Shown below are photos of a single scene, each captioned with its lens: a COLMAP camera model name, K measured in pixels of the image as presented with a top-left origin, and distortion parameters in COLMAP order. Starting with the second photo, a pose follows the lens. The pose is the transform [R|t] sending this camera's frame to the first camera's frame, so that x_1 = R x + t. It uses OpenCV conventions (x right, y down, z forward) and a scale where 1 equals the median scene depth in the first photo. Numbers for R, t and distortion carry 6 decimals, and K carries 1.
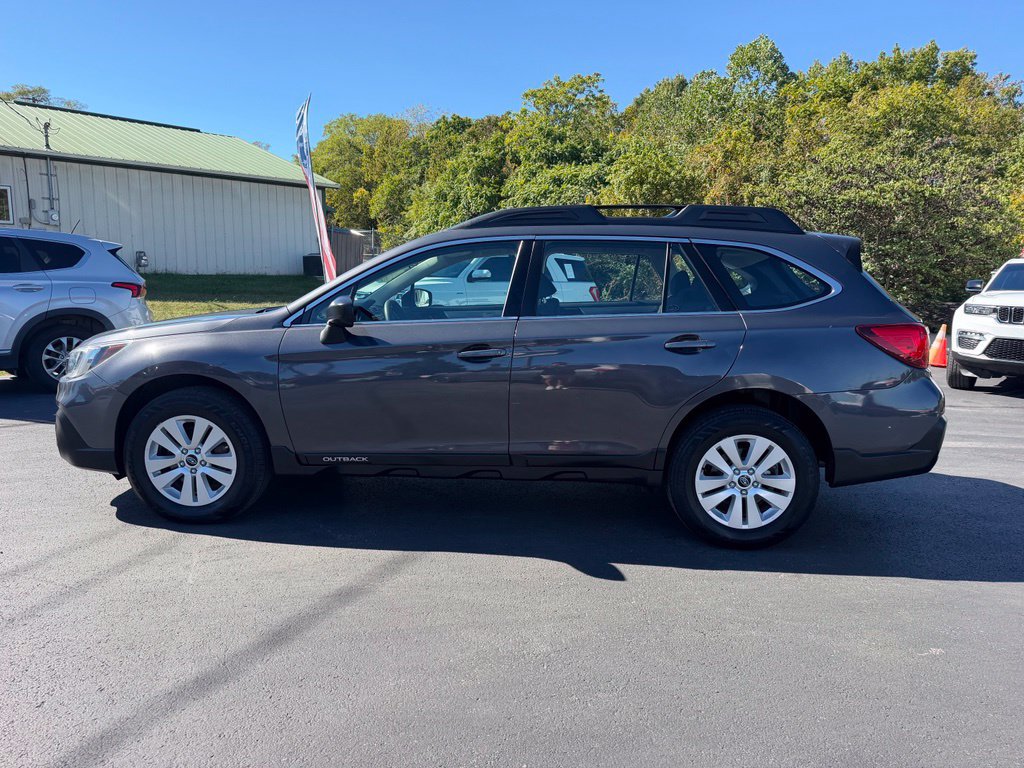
lens RADIAL K [[718.2, 0, 515.2], [0, 718.2, 384.5], [0, 0, 1]] dist [0.019693, -0.026611]
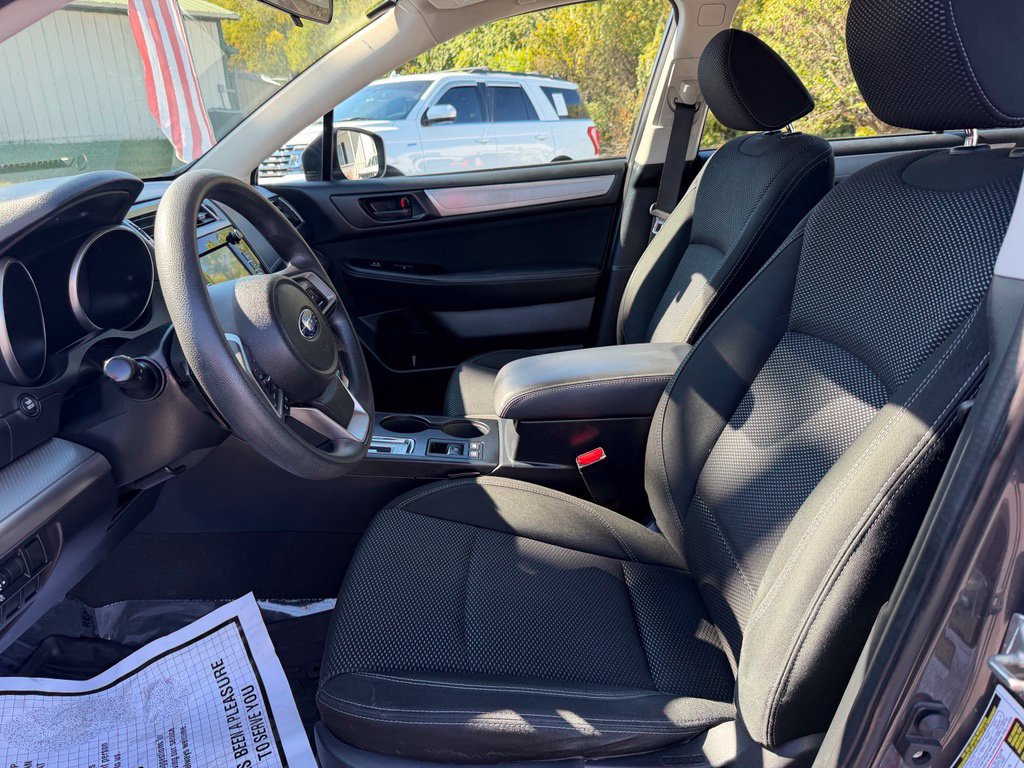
lens RADIAL K [[718.2, 0, 513.5], [0, 718.2, 386.4], [0, 0, 1]] dist [0.019693, -0.026611]
pose [[0.995703, -0.072633, 0.057453, -0.025694], [0.059900, 0.978247, 0.198607, -0.022363], [-0.070629, -0.194312, 0.978394, 0.193894]]
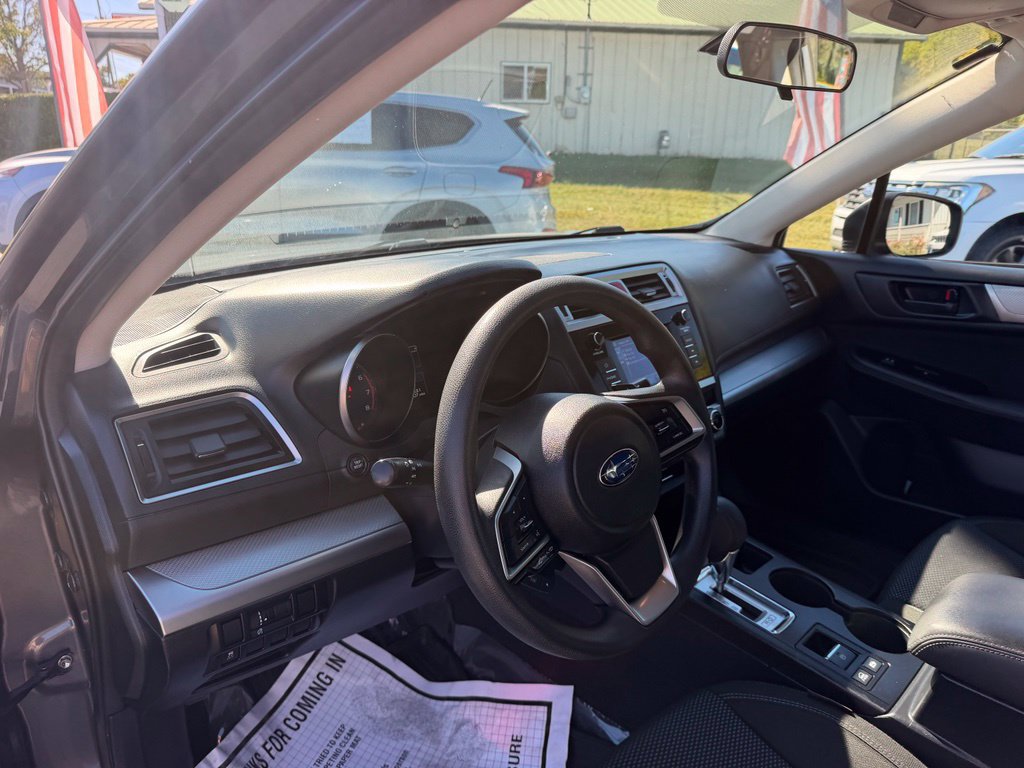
lens RADIAL K [[718.2, 0, 521.9], [0, 718.2, 382.5], [0, 0, 1]] dist [0.019693, -0.026611]
pose [[0.742197, 0.201397, -0.639205, -0.012153], [-0.102506, 0.976670, 0.188700, -0.031803], [0.662296, -0.074530, 0.745526, 0.215053]]
